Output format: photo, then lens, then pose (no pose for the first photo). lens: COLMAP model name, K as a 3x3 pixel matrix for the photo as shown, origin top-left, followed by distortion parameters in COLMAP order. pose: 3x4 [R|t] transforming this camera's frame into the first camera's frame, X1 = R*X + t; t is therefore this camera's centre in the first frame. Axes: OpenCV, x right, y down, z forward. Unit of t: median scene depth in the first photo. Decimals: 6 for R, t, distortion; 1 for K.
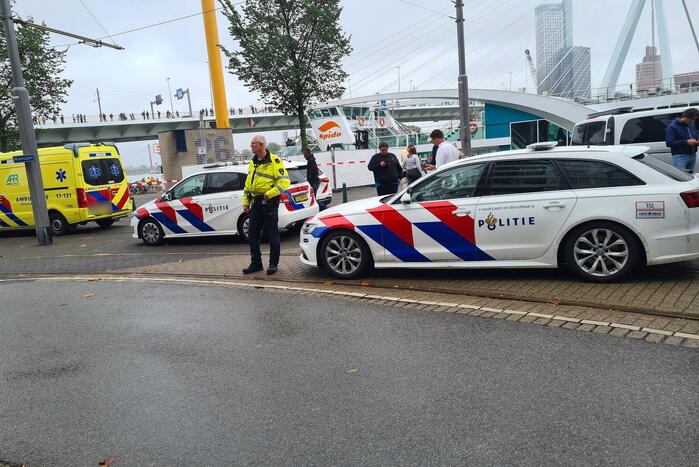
lens RADIAL K [[514.9, 0, 348.5], [0, 514.9, 229.7], [0, 0, 1]] dist [0.056364, -0.036076]
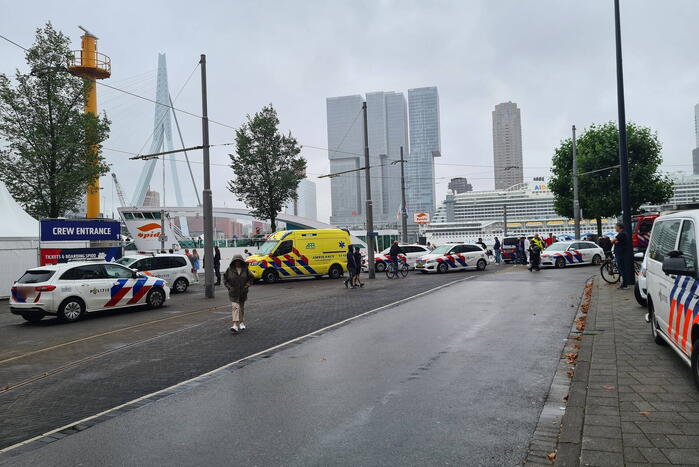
lens RADIAL K [[514.9, 0, 346.3], [0, 514.9, 233.4], [0, 0, 1]] dist [0.056364, -0.036076]
pose [[0.612679, 0.083884, 0.785868, -1.937464], [0.094729, 0.979389, -0.178393, 0.177143], [-0.784634, 0.183742, 0.592105, -0.079092]]
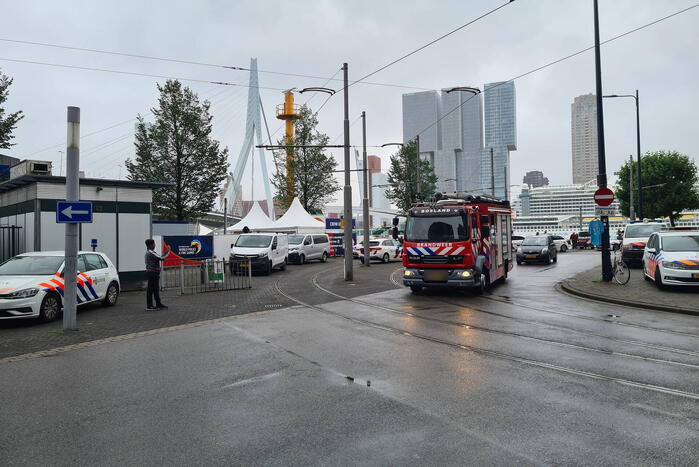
lens RADIAL K [[514.9, 0, 351.2], [0, 514.9, 229.1], [0, 0, 1]] dist [0.056364, -0.036076]
pose [[0.702223, 0.087856, 0.706515, -3.125091], [0.058736, 0.981825, -0.180470, 0.358946], [-0.709530, 0.168228, 0.684300, -0.524377]]
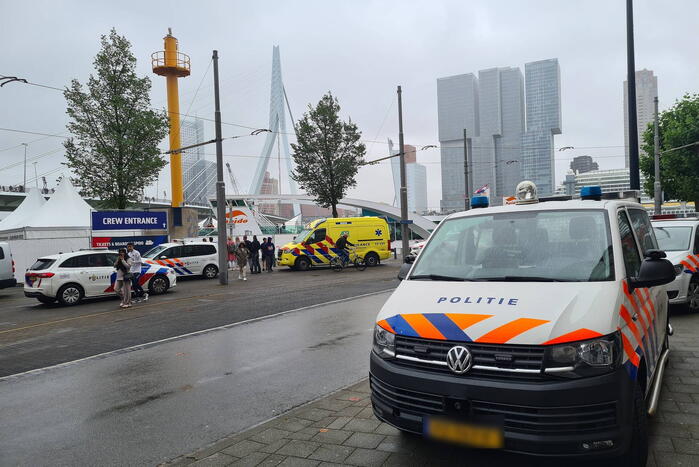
lens RADIAL K [[514.9, 0, 355.6], [0, 514.9, 235.1], [0, 0, 1]] dist [0.056364, -0.036076]
pose [[0.758662, 0.057168, 0.648972, -1.749278], [0.063132, 0.985003, -0.160571, 0.183313], [-0.648419, 0.162790, 0.743675, -0.265034]]
